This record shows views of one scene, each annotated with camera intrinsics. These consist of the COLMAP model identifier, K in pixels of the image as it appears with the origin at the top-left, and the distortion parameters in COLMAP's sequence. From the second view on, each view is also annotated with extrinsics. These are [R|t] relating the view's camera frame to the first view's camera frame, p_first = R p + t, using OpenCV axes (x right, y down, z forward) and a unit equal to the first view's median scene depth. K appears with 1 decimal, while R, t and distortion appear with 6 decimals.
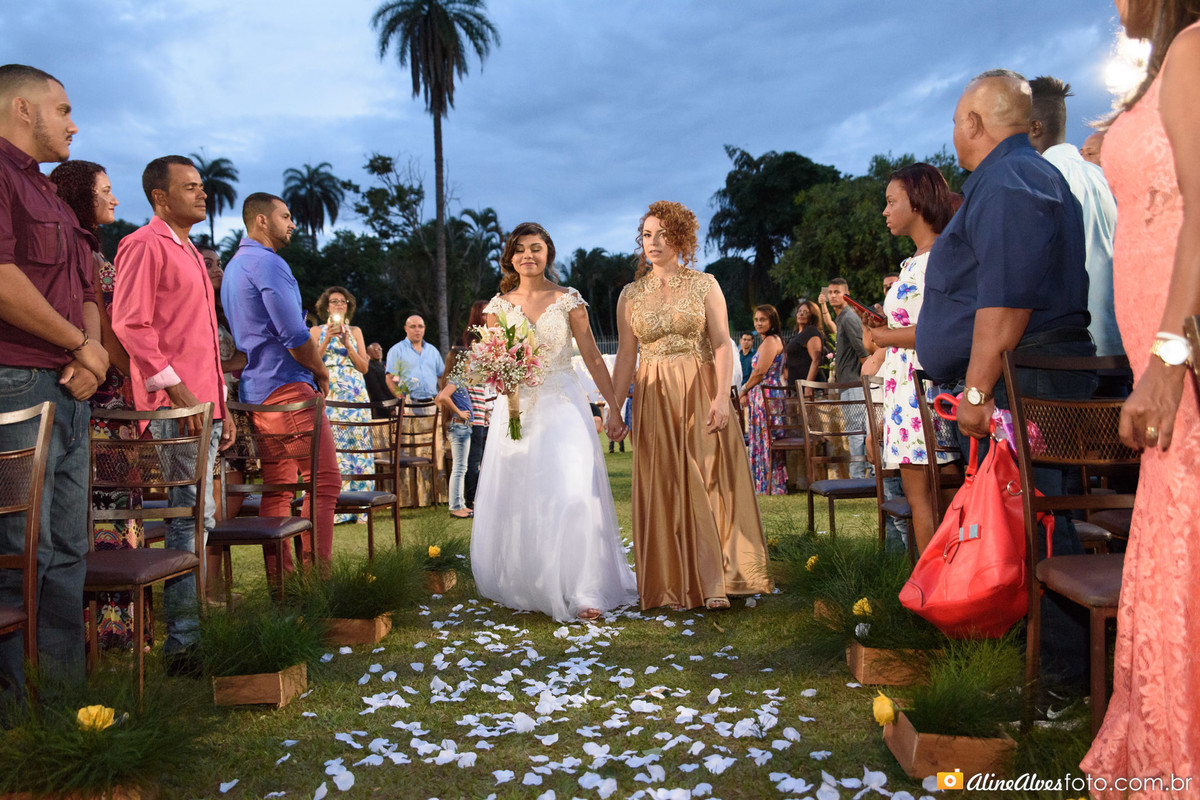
lens RADIAL K [[1141.5, 0, 625.1], [0, 1141.5, 398.2], [0, 0, 1]] dist [-0.028271, 0.000000]
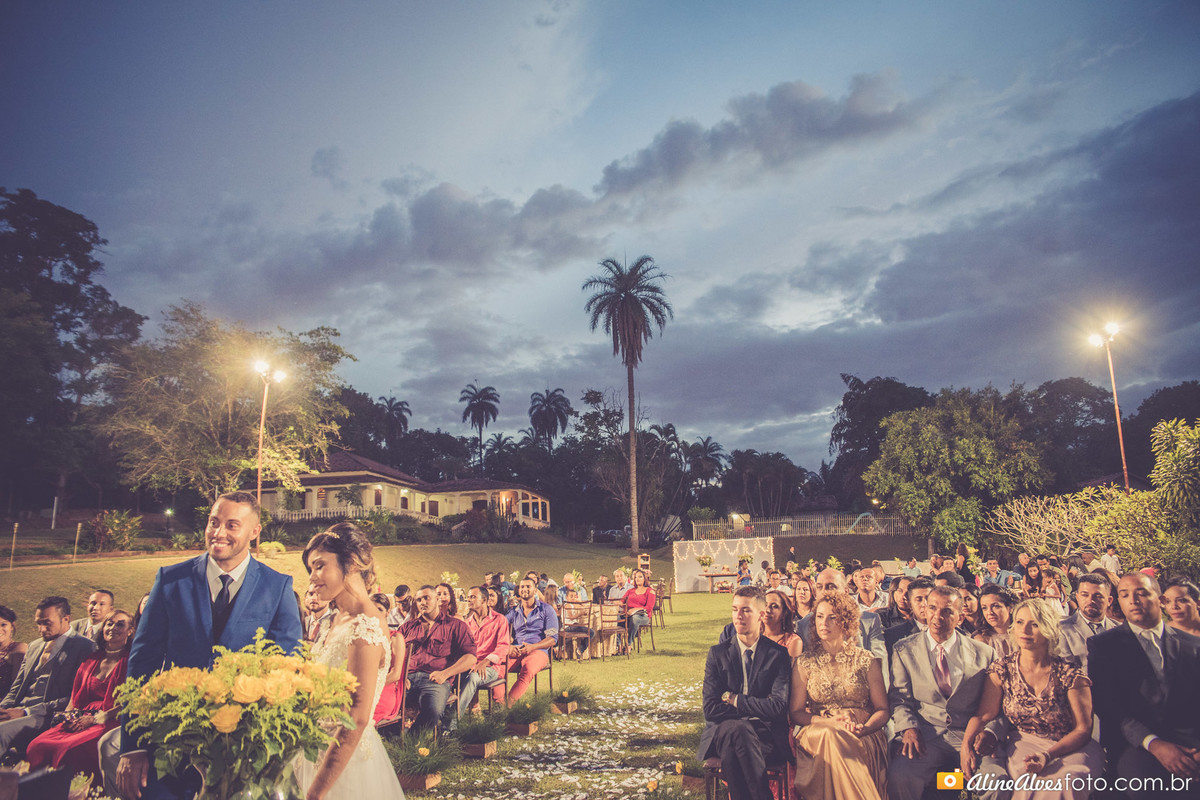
lens RADIAL K [[867.9, 0, 607.4], [0, 867.9, 389.8], [0, 0, 1]] dist [-0.107604, 0.070835]
pose [[0.979711, -0.024373, -0.198929, 0.020555], [-0.013017, 0.982743, -0.184517, -0.010847], [0.199994, 0.183363, 0.962487, -0.052846]]
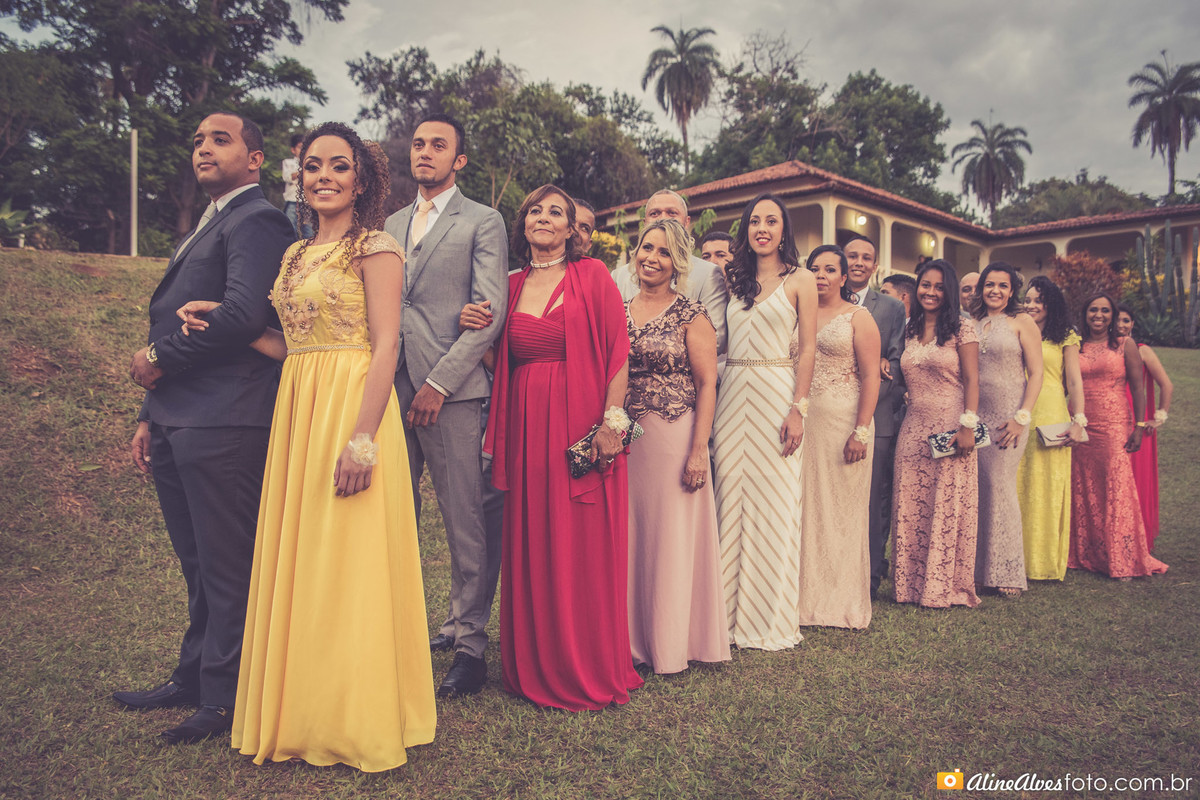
lens RADIAL K [[1141.5, 0, 599.5], [0, 1141.5, 402.3], [0, 0, 1]] dist [-0.028271, 0.000000]
pose [[0.672390, 0.043457, -0.738921, -0.134984], [-0.049903, 0.998665, 0.013323, -0.007757], [0.738513, 0.027916, 0.673661, 0.449499]]
